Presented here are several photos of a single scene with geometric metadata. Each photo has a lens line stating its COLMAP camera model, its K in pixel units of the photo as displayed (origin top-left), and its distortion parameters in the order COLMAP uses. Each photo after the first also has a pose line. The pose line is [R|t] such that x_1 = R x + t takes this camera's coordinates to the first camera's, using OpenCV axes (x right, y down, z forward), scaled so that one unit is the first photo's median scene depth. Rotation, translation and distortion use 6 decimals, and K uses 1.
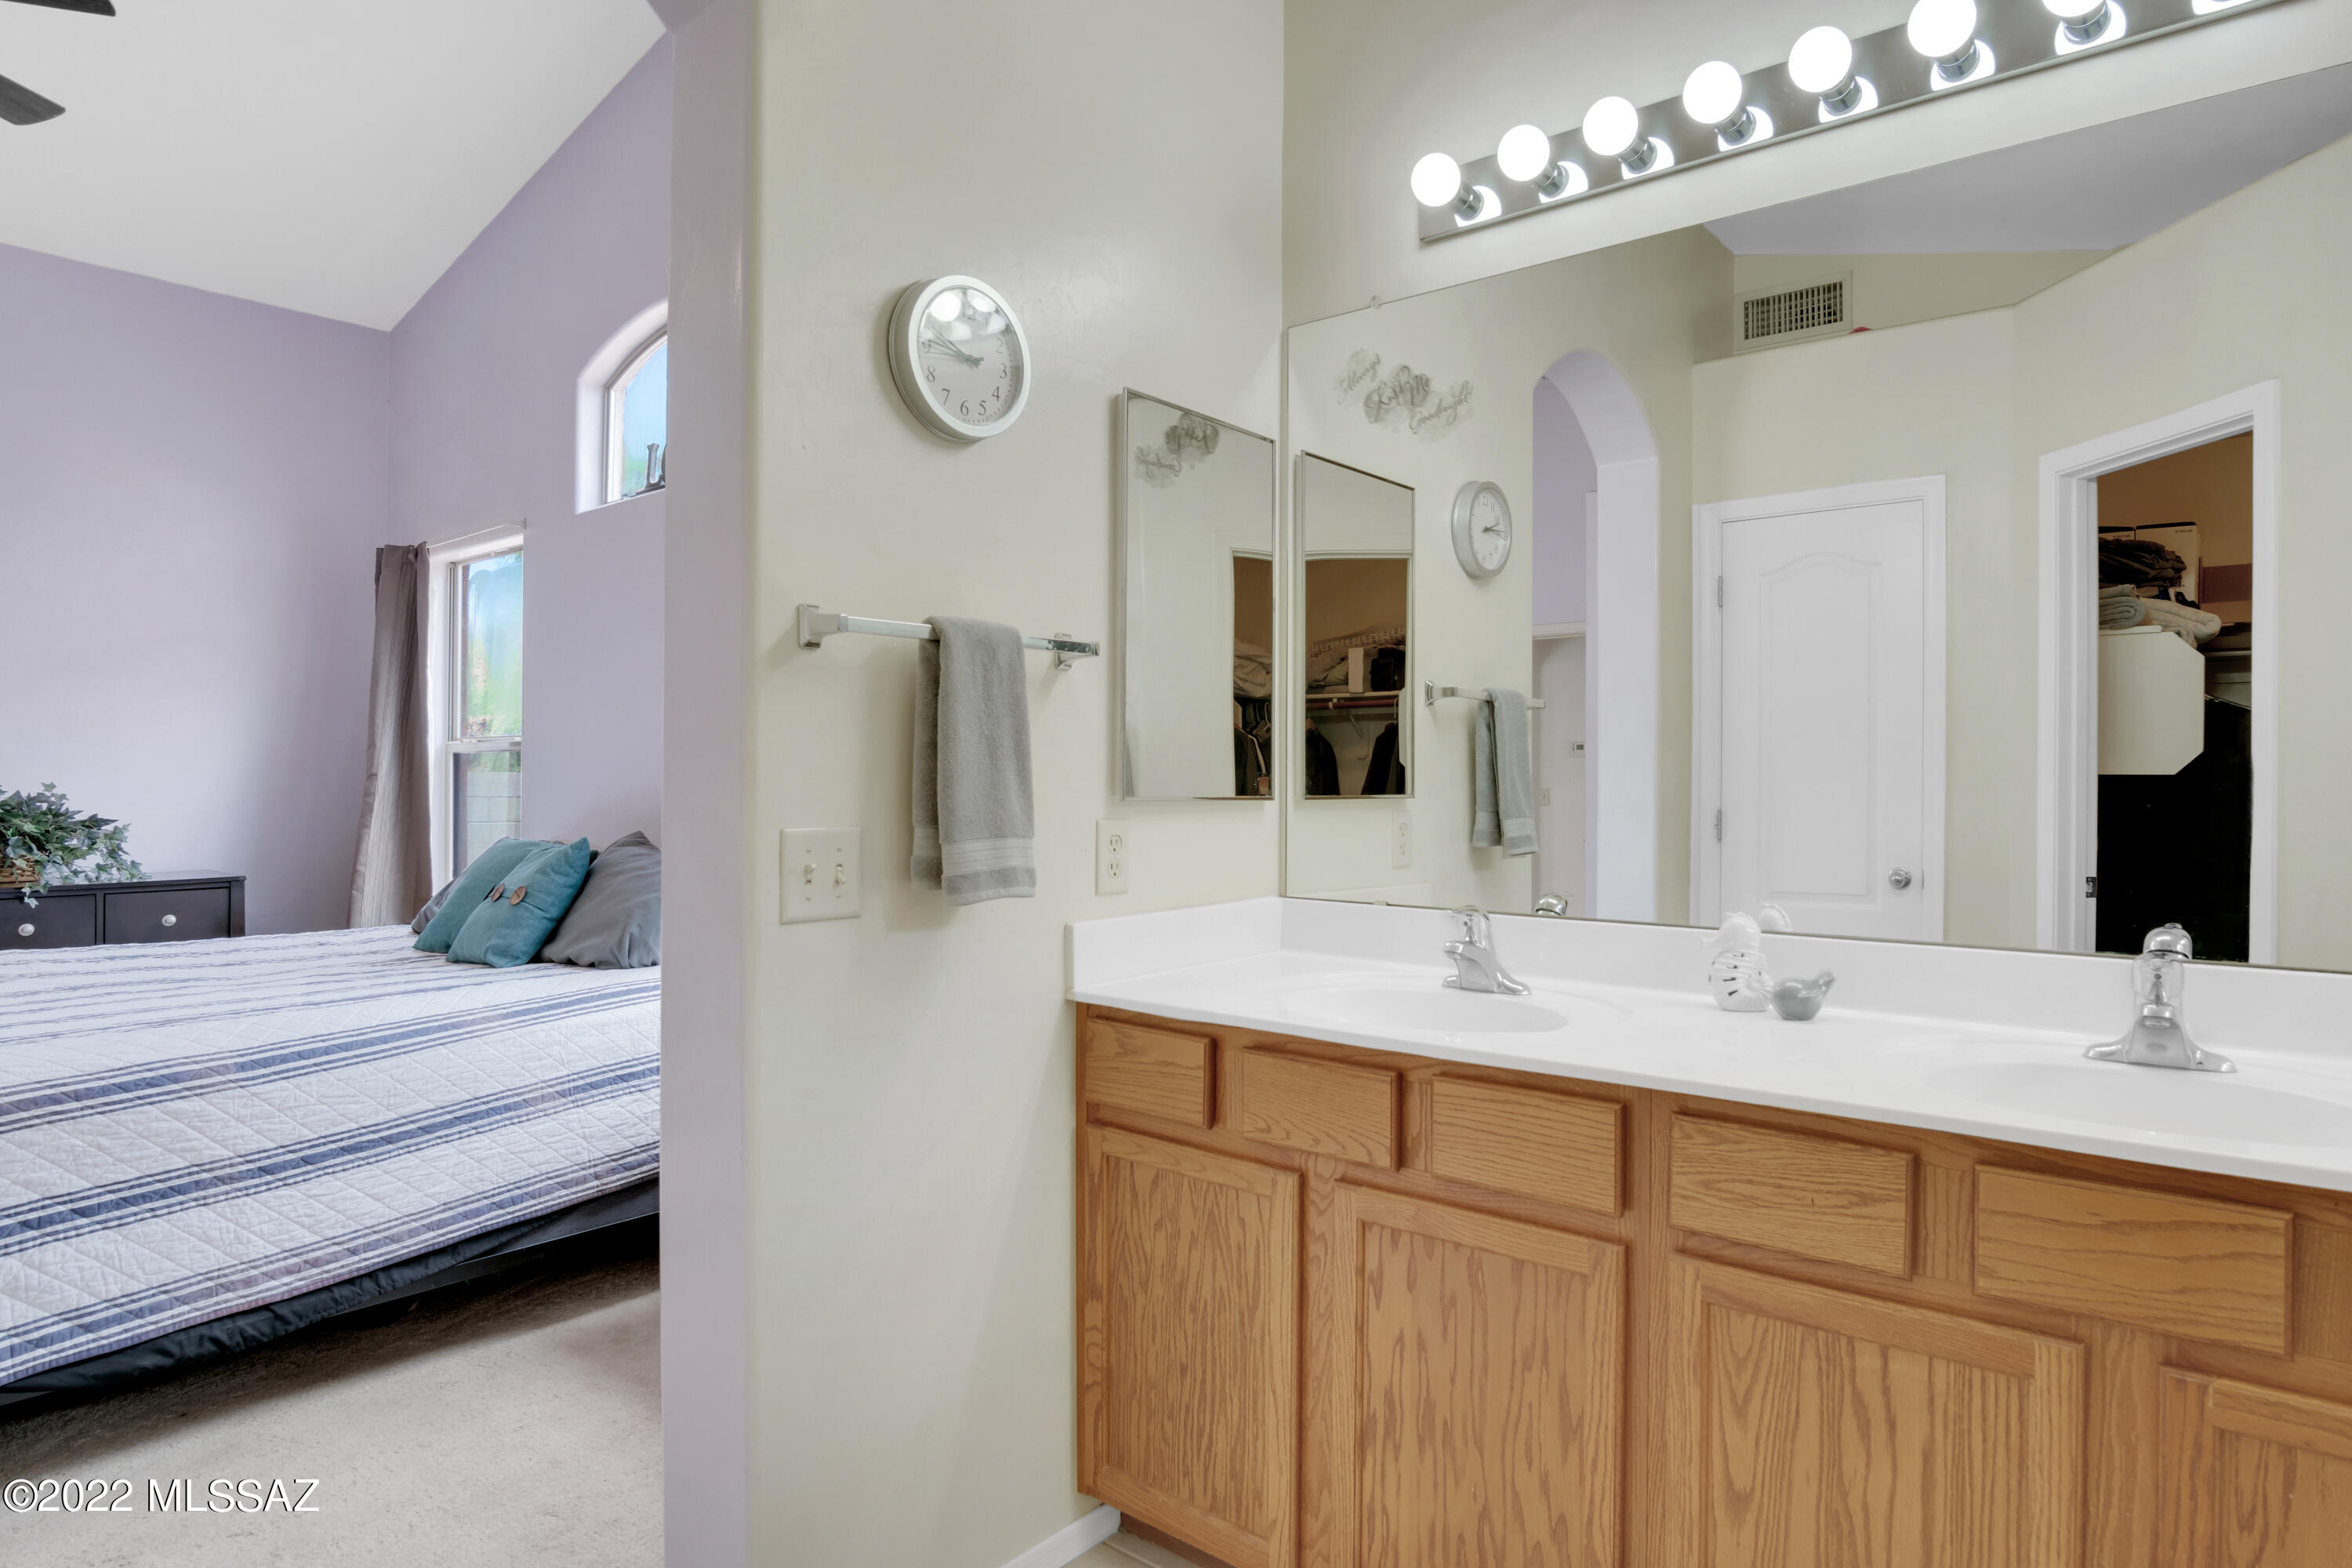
lens RADIAL K [[1265.4, 0, 1176.1], [0, 1265.4, 772.9], [0, 0, 1]] dist [-0.032515, 0.007645]
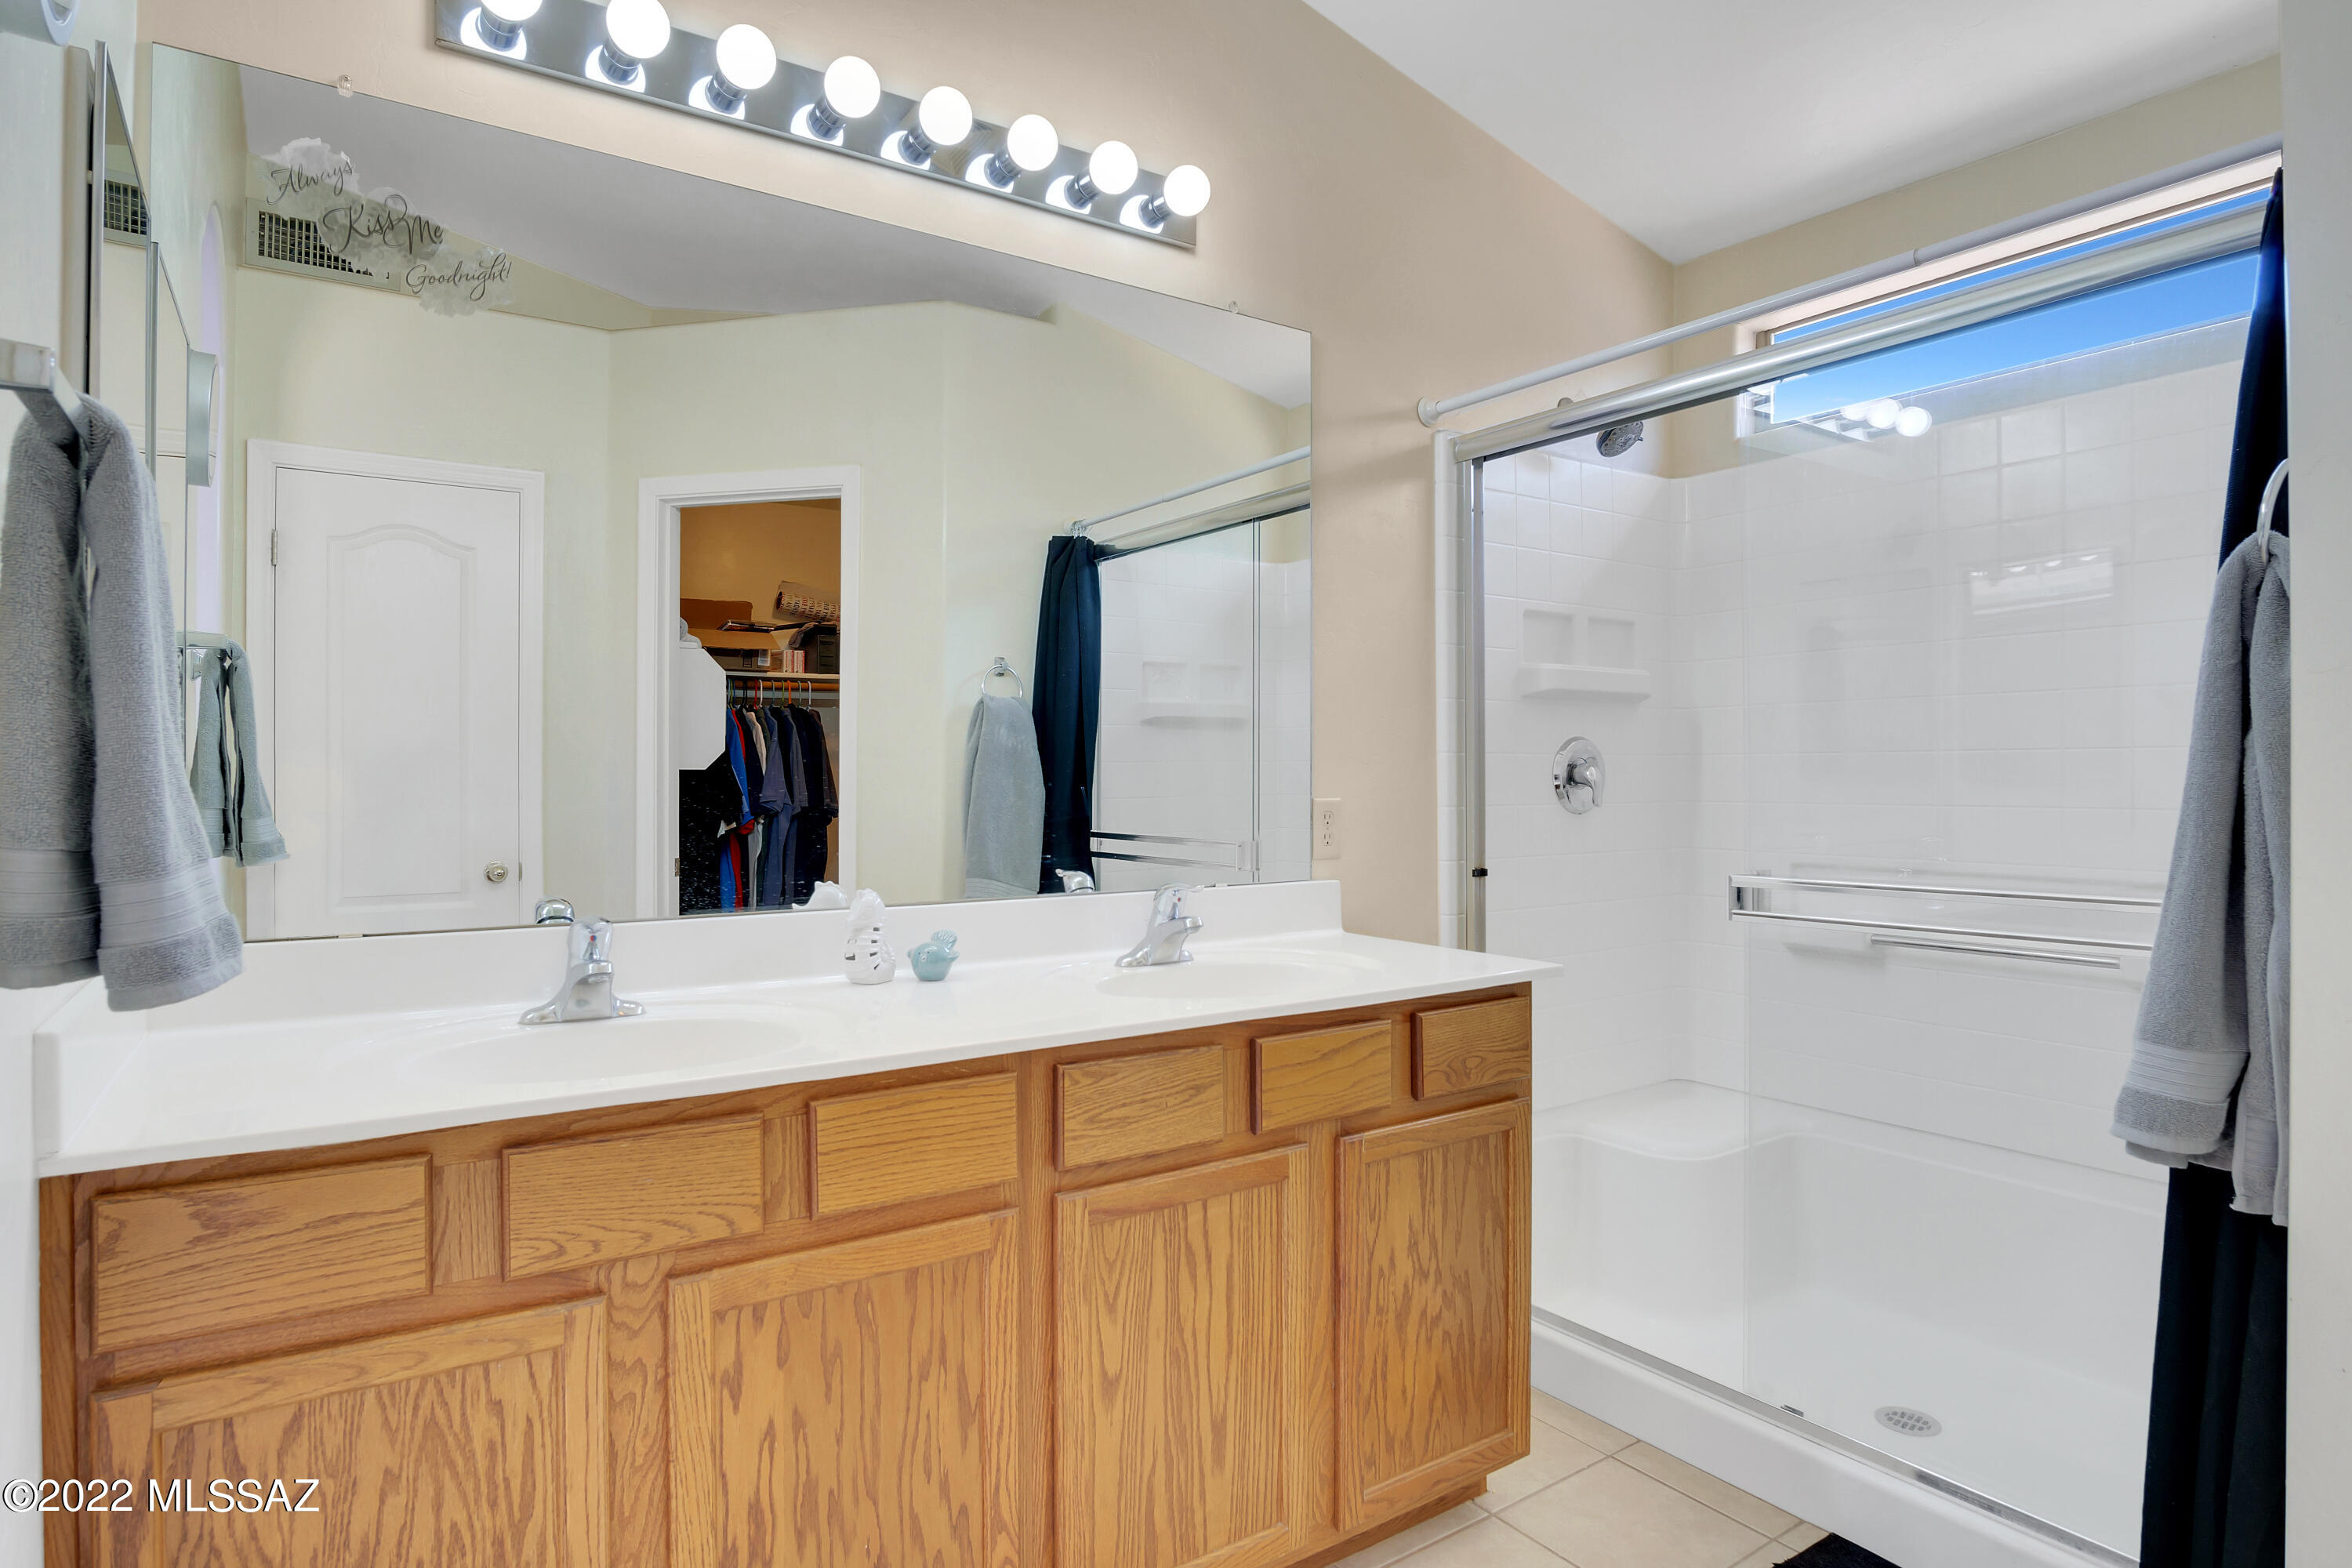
lens RADIAL K [[1265.4, 0, 1173.7], [0, 1265.4, 784.5], [0, 0, 1]] dist [-0.032515, 0.007645]
pose [[0.303142, -0.008896, 0.952904, -0.527764], [0.000383, 0.999957, 0.009213, 0.016756], [-0.952945, -0.002427, 0.303132, 0.501201]]
